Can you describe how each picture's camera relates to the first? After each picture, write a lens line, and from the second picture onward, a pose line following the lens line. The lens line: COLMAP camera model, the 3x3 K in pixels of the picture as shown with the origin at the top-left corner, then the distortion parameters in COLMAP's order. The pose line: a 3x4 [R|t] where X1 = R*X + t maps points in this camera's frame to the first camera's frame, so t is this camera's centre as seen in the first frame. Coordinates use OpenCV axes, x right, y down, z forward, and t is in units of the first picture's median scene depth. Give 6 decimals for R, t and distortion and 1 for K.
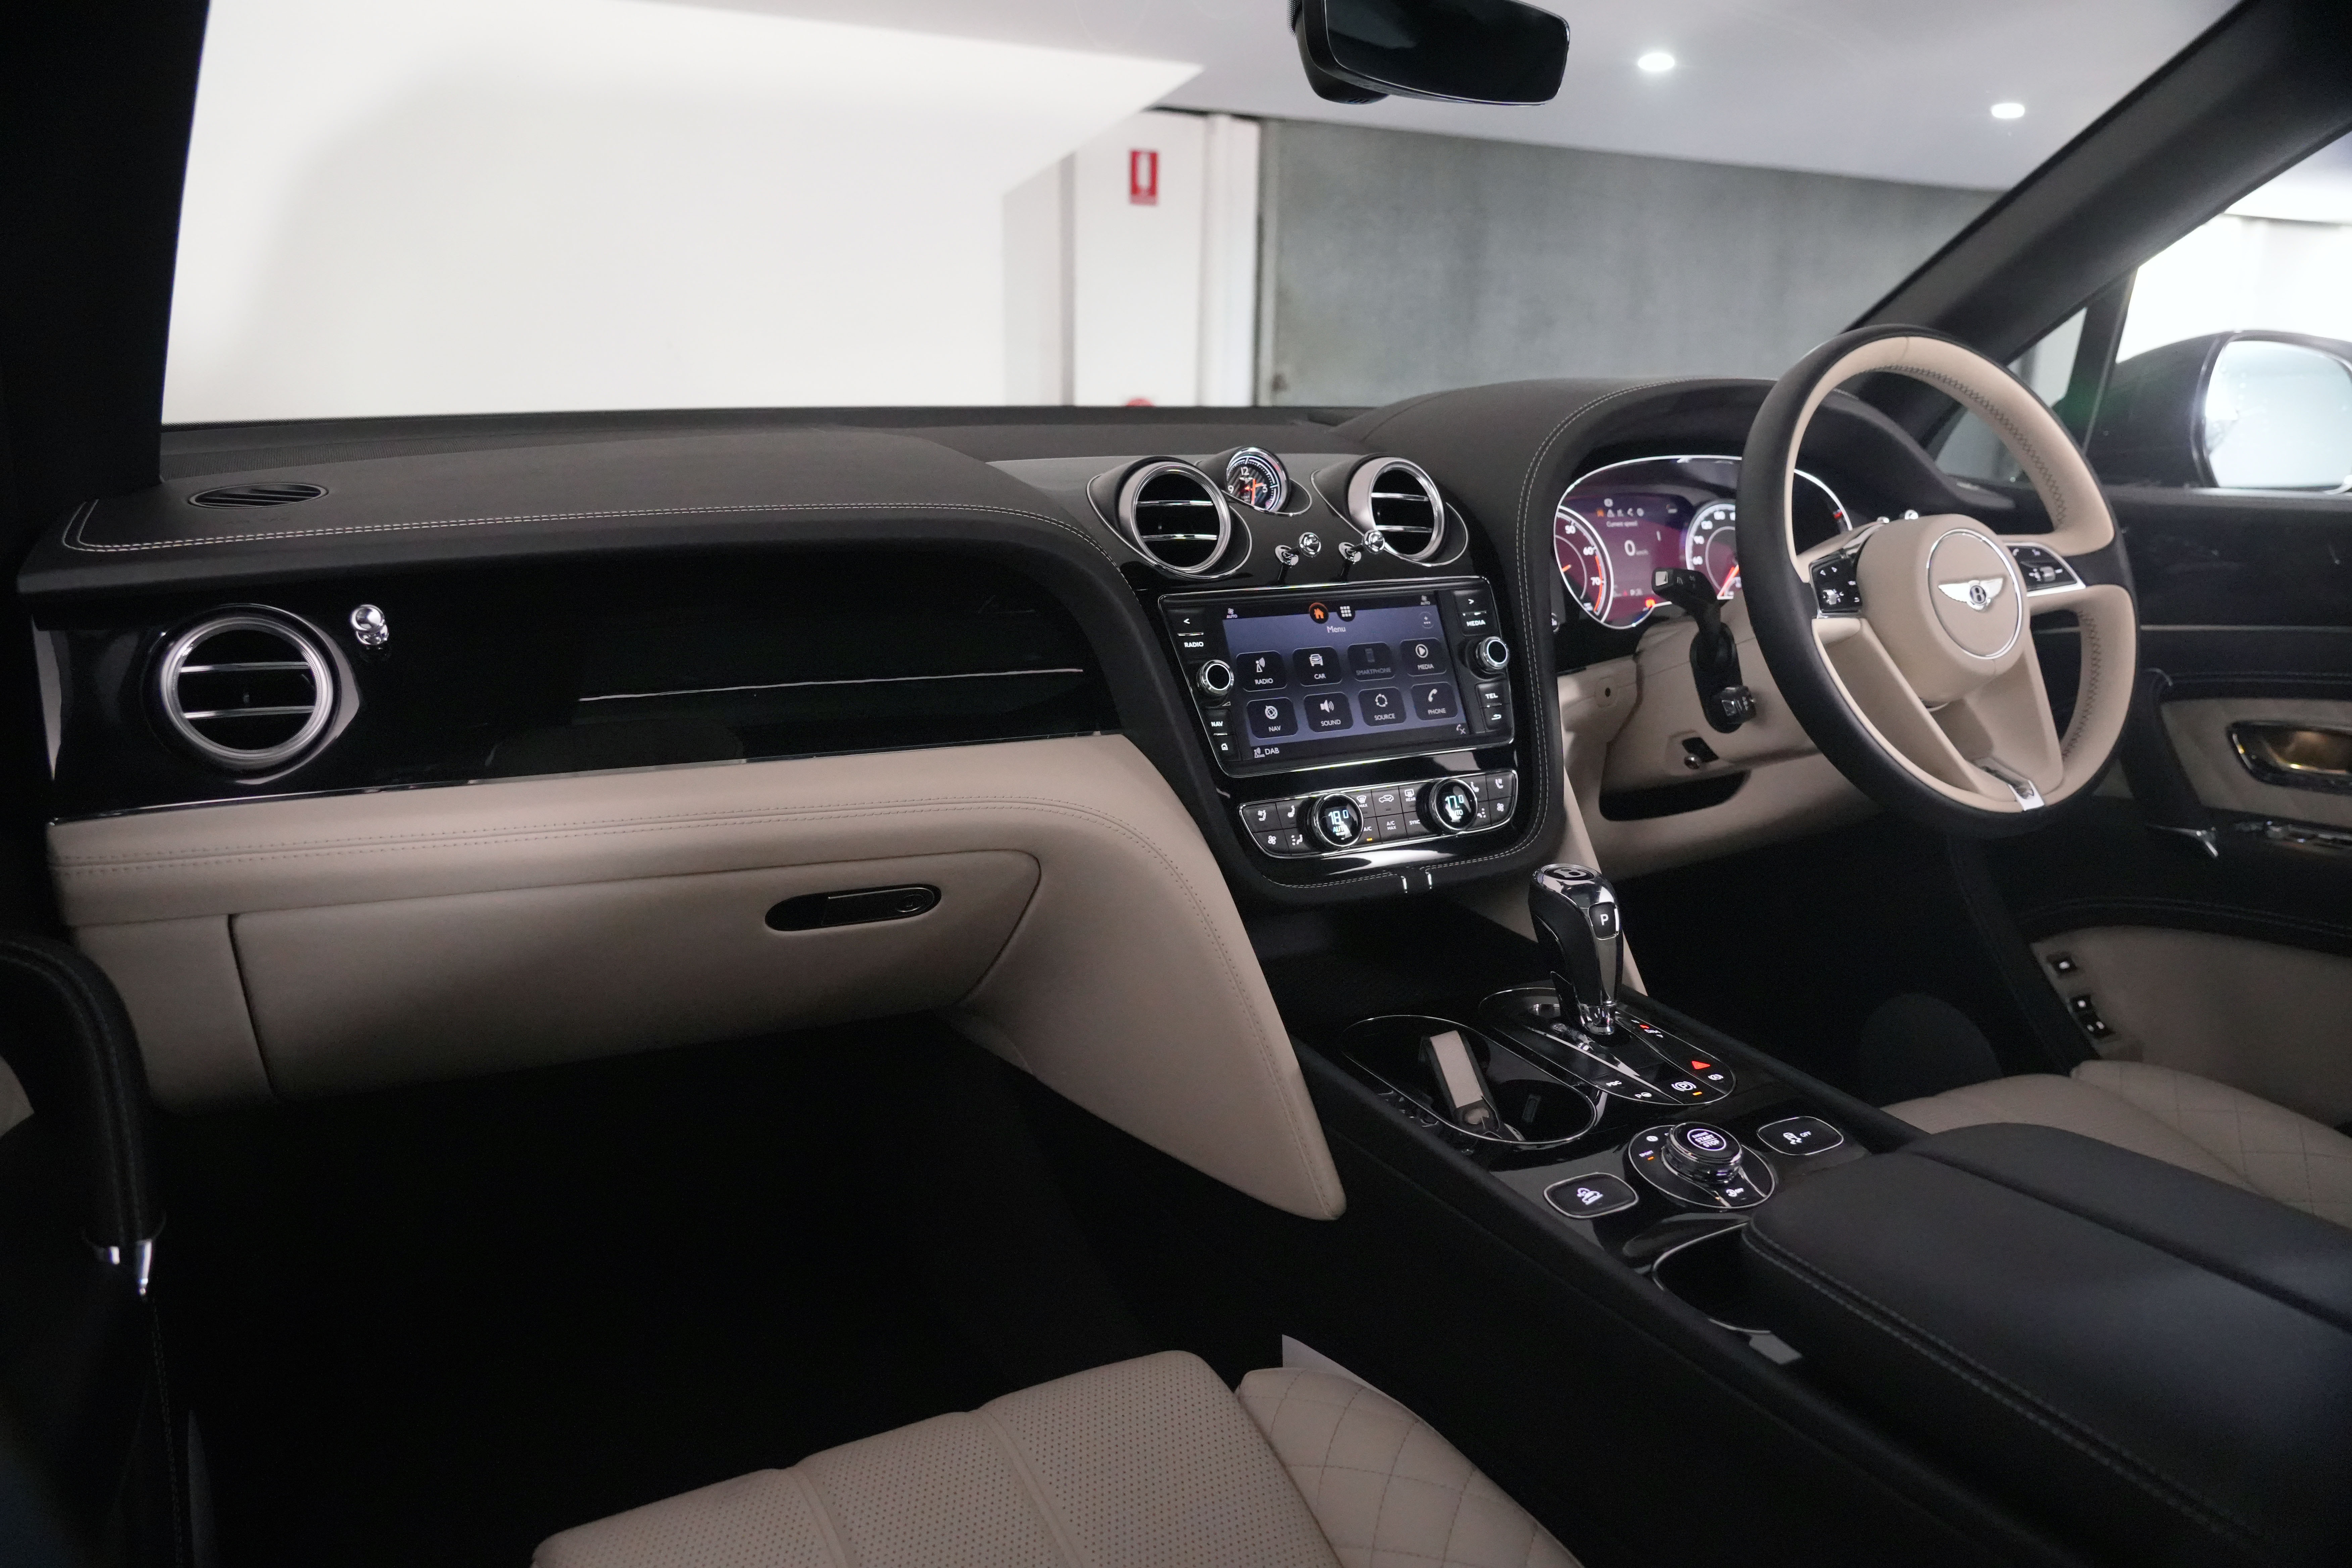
lens RADIAL K [[1602.0, 0, 1176.0], [0, 1602.0, 784.0], [0, 0, 1]] dist [-0.017262, 0.006325]
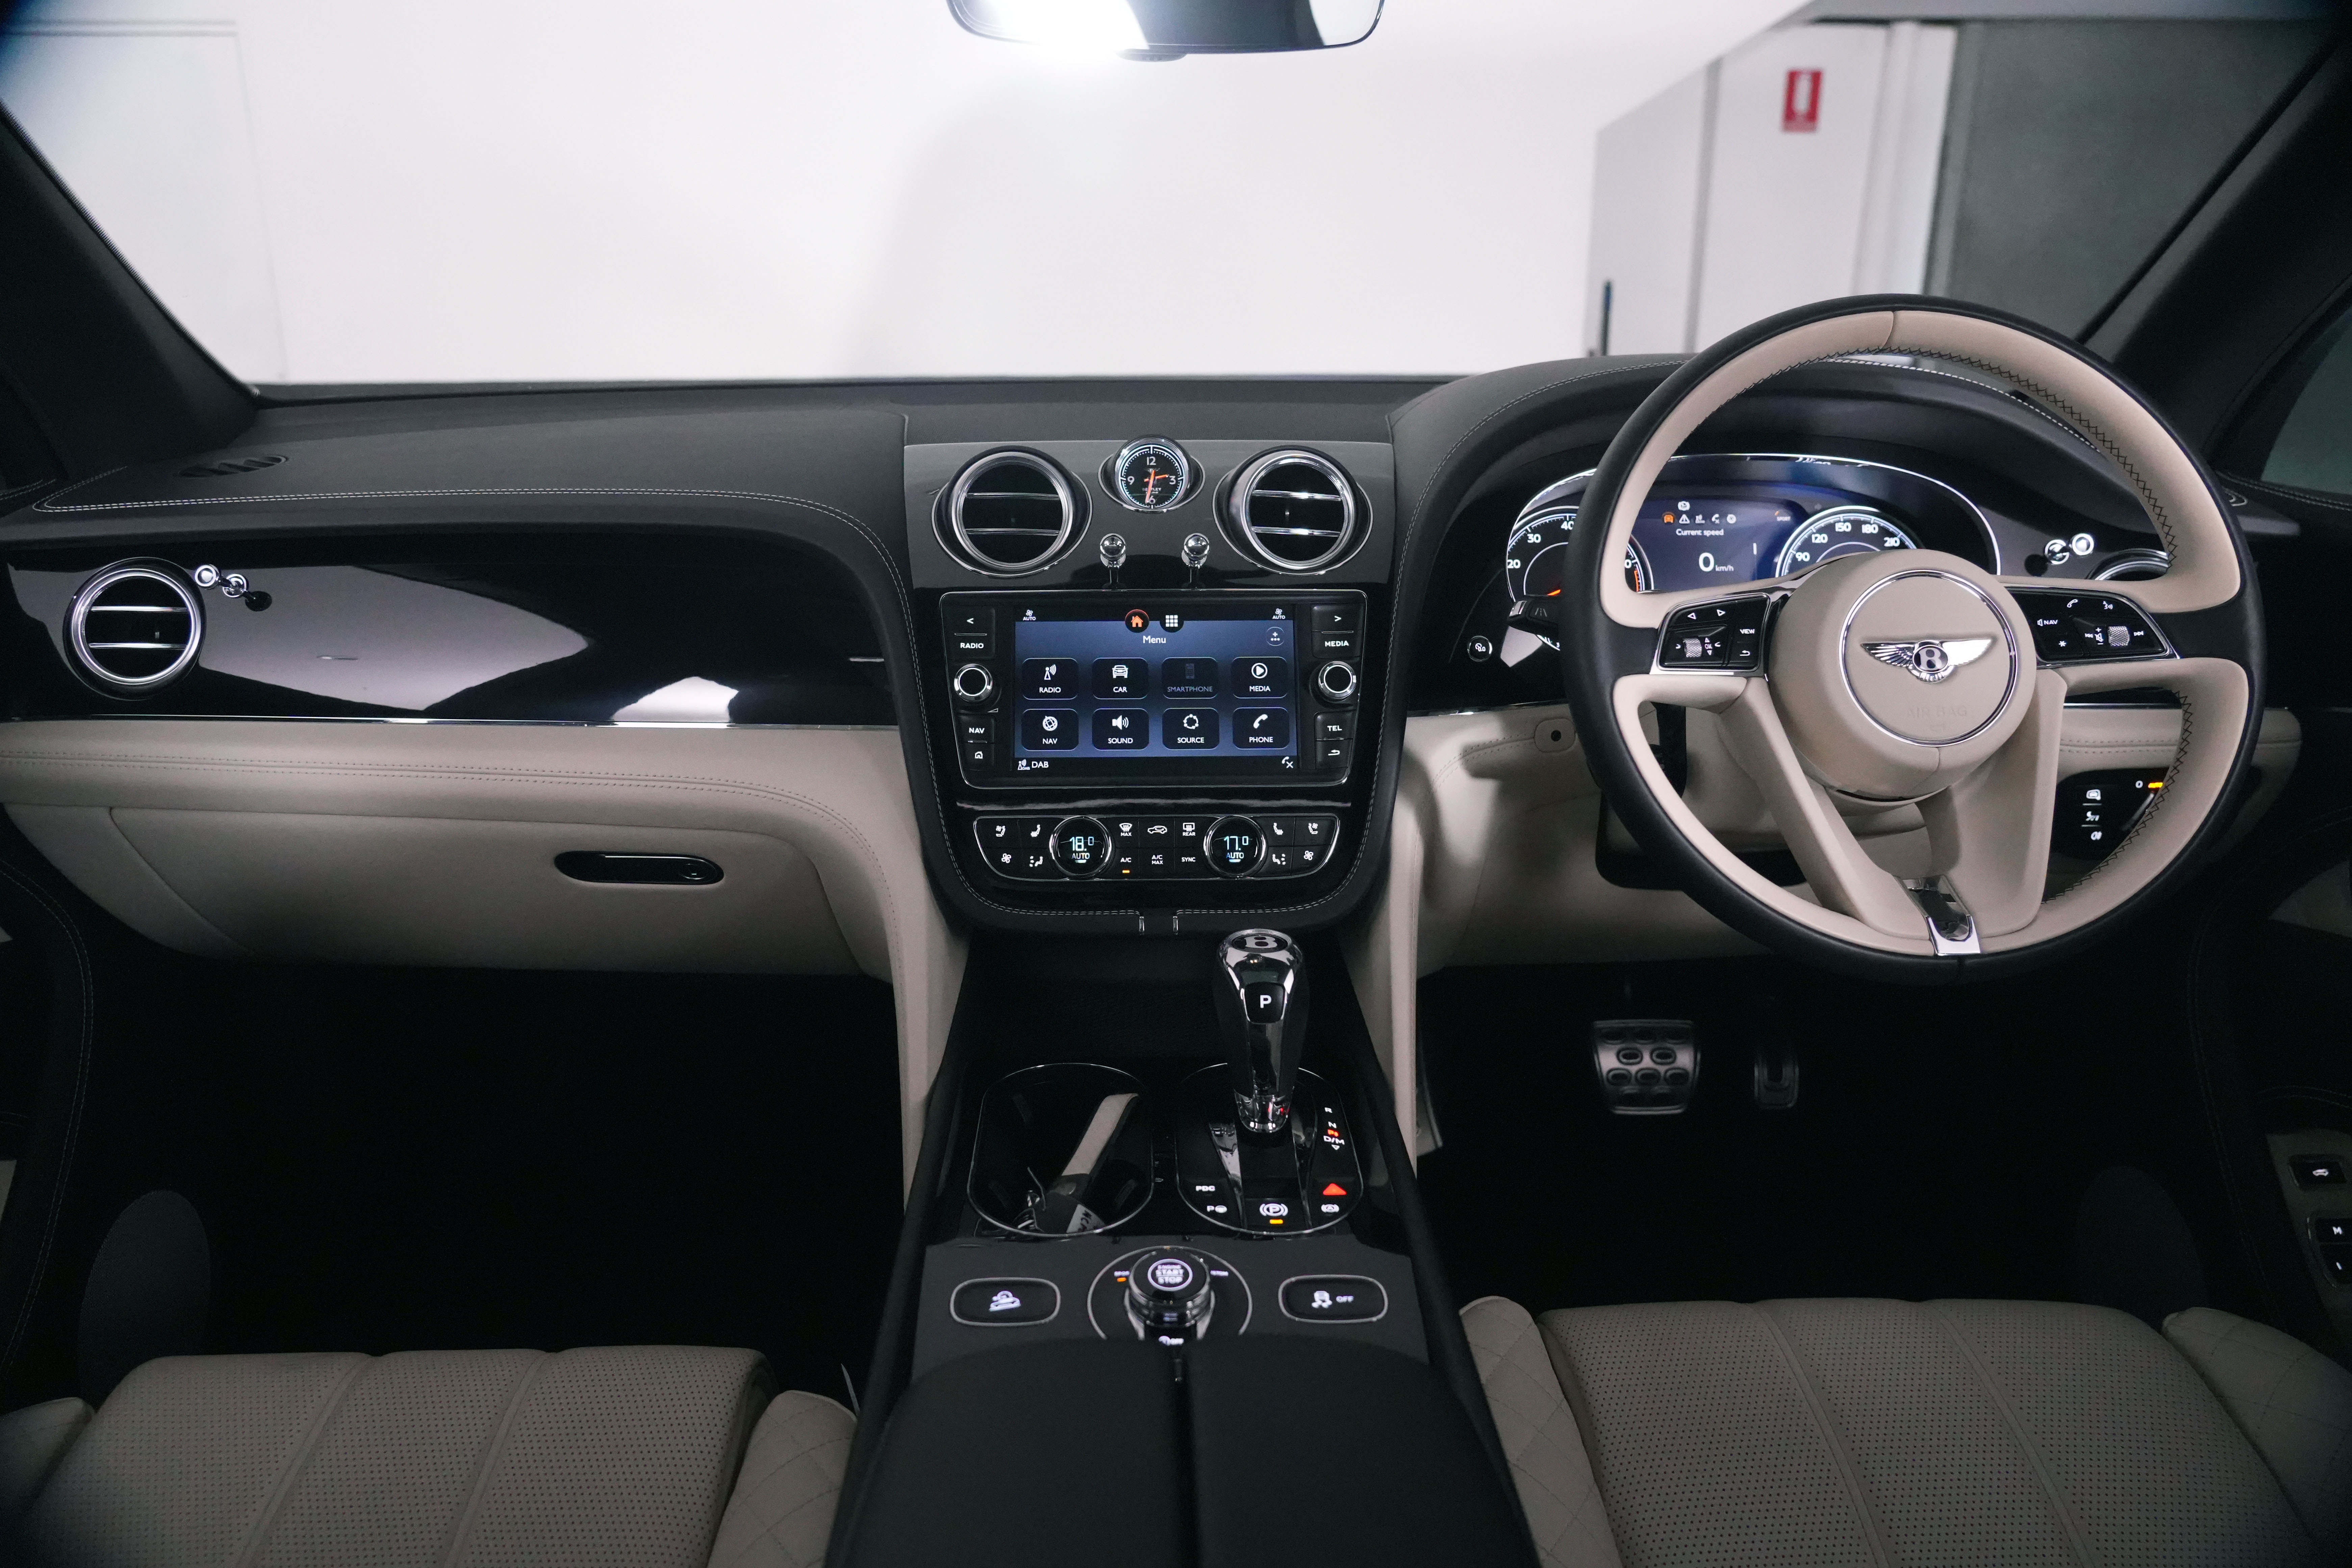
lens RADIAL K [[1602.0, 0, 1176.0], [0, 1602.0, 784.0], [0, 0, 1]] dist [-0.017262, 0.006325]
pose [[0.896907, 0.115395, -0.426897, 0.508991], [-0.100284, 0.993279, 0.057798, -0.068098], [0.430698, -0.009029, 0.902451, 0.173376]]
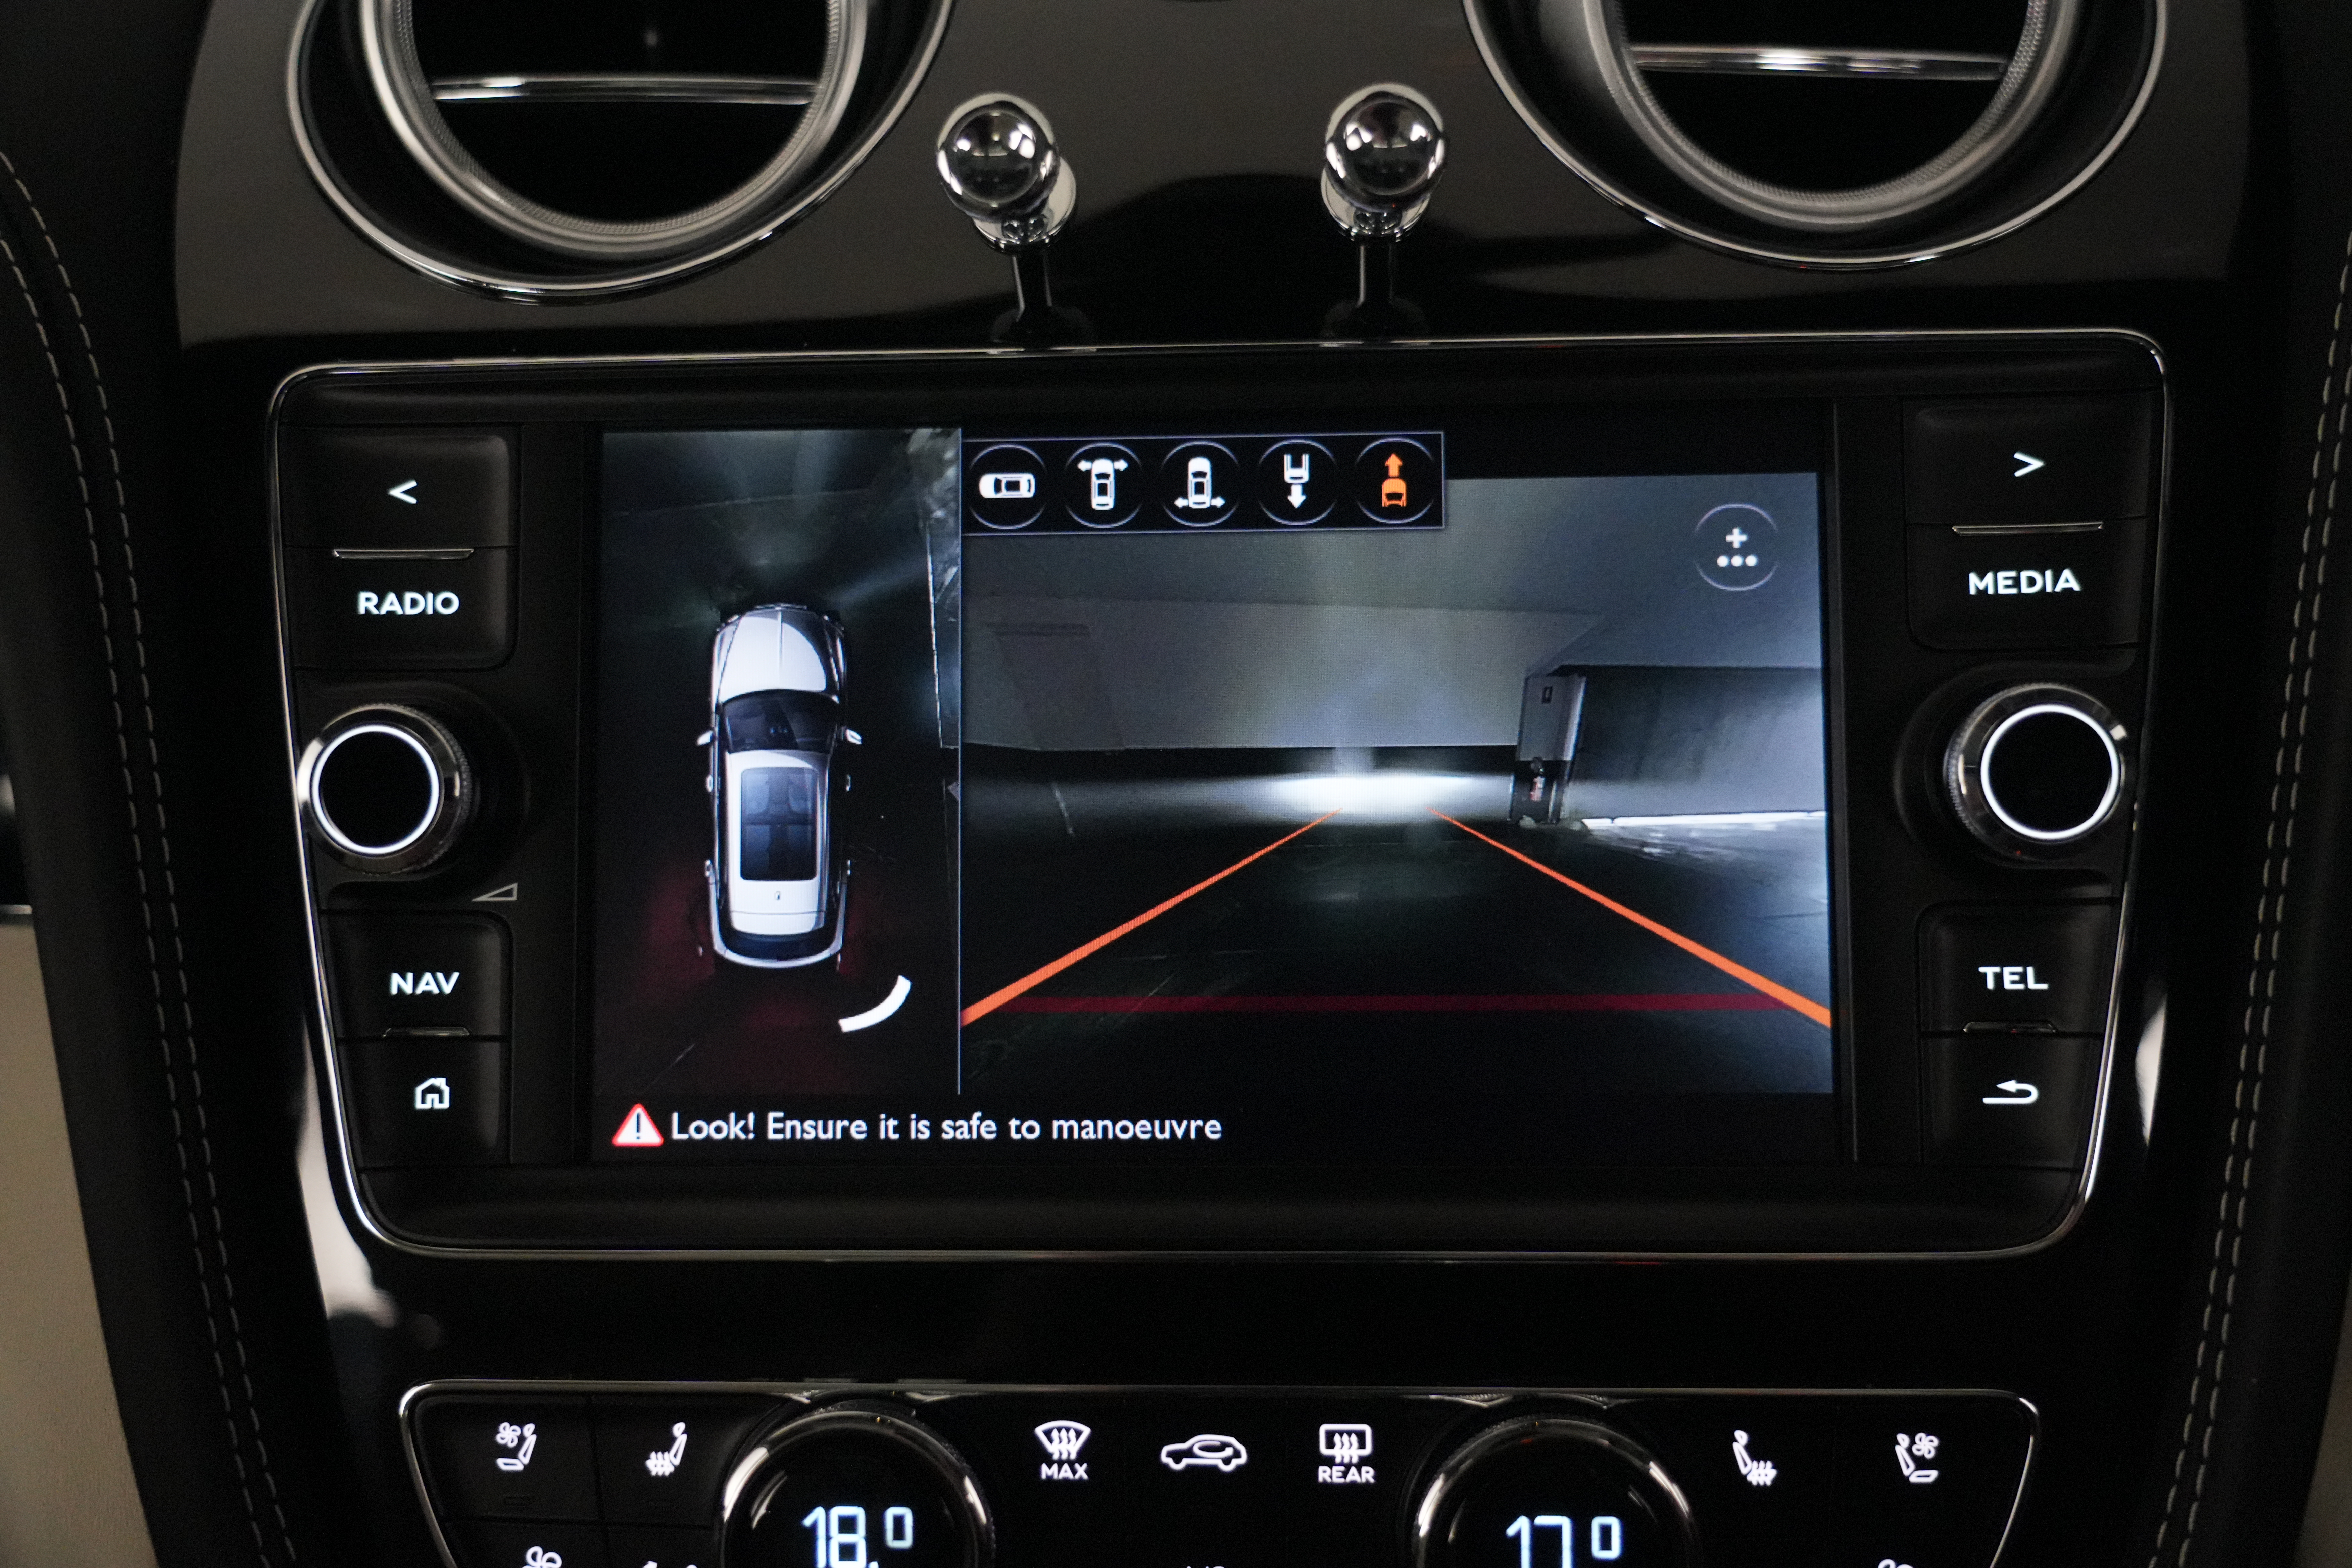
lens RADIAL K [[2571.8, 0, 1176.0], [0, 2571.8, 784.0], [0, 0, 1]] dist [0.015342, 0.009925]
pose [[0.858798, 0.165407, -0.484878, 0.262984], [-0.085391, 0.979422, 0.182870, -0.128999], [0.505149, -0.115644, 0.855249, 0.701894]]
